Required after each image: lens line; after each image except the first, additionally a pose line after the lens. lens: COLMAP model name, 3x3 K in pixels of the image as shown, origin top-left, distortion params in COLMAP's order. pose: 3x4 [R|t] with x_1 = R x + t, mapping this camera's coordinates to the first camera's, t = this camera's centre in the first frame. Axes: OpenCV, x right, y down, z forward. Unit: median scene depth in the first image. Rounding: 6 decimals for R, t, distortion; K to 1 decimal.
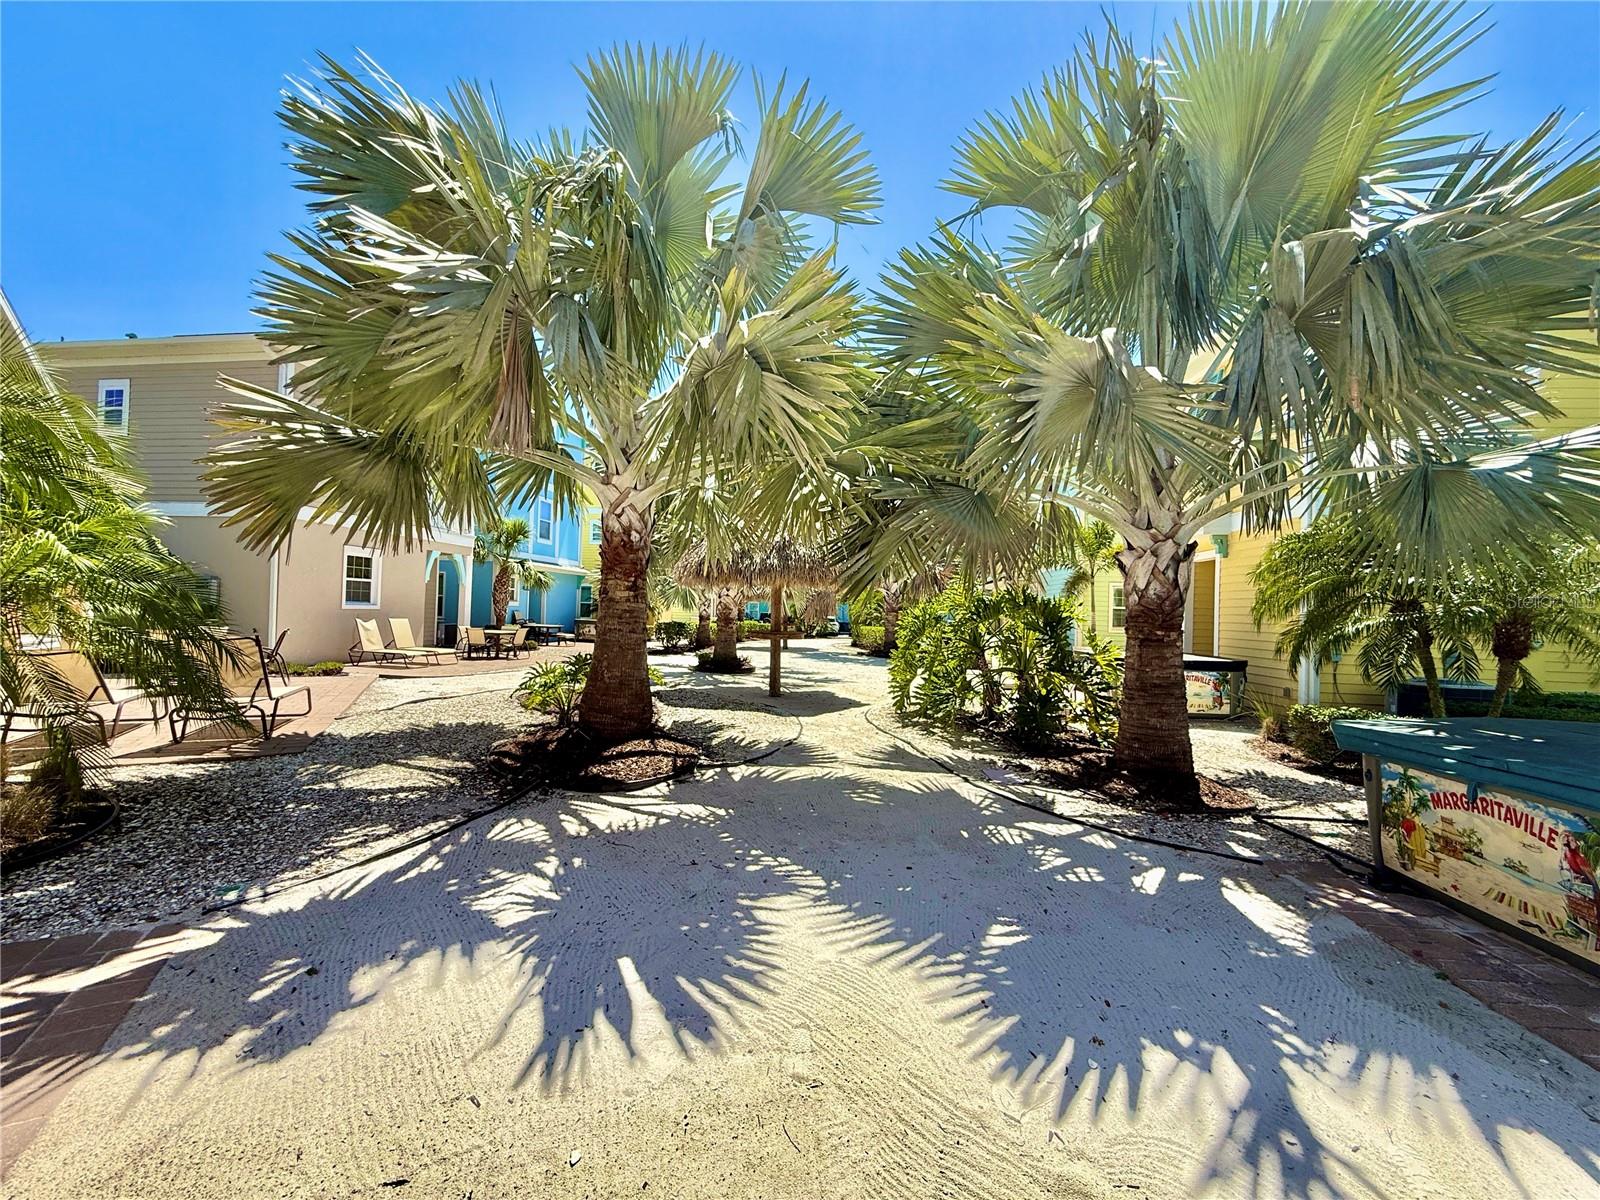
lens RADIAL K [[637.1, 0, 793.5], [0, 637.1, 605.3], [0, 0, 1]] dist [-0.000690, 0.000025]
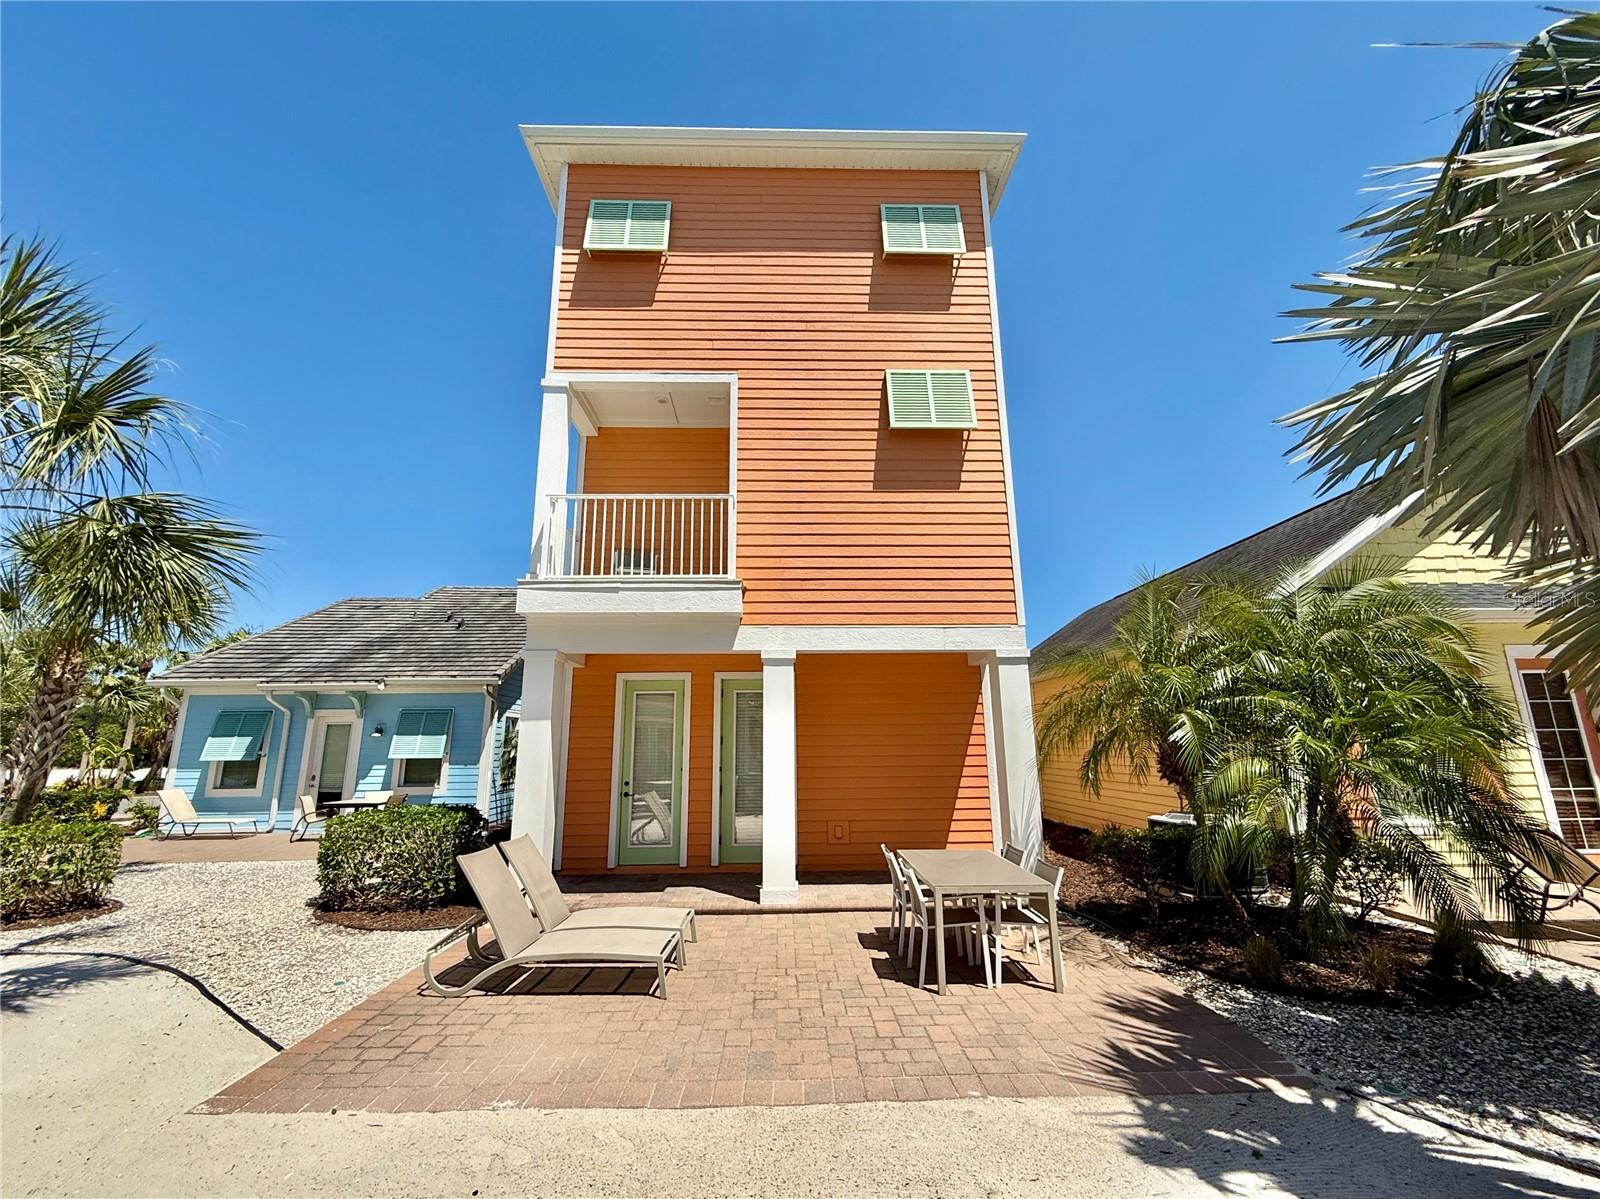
lens RADIAL K [[655.4, 0, 792.2], [0, 655.4, 604.5], [0, 0, 1]] dist [0.002522, 0.000979]
pose [[-0.474906, -0.214314, -0.853542, 0.527114], [0.006242, 0.969049, -0.246789, -0.034301], [0.880014, -0.122530, -0.458869, 0.647078]]
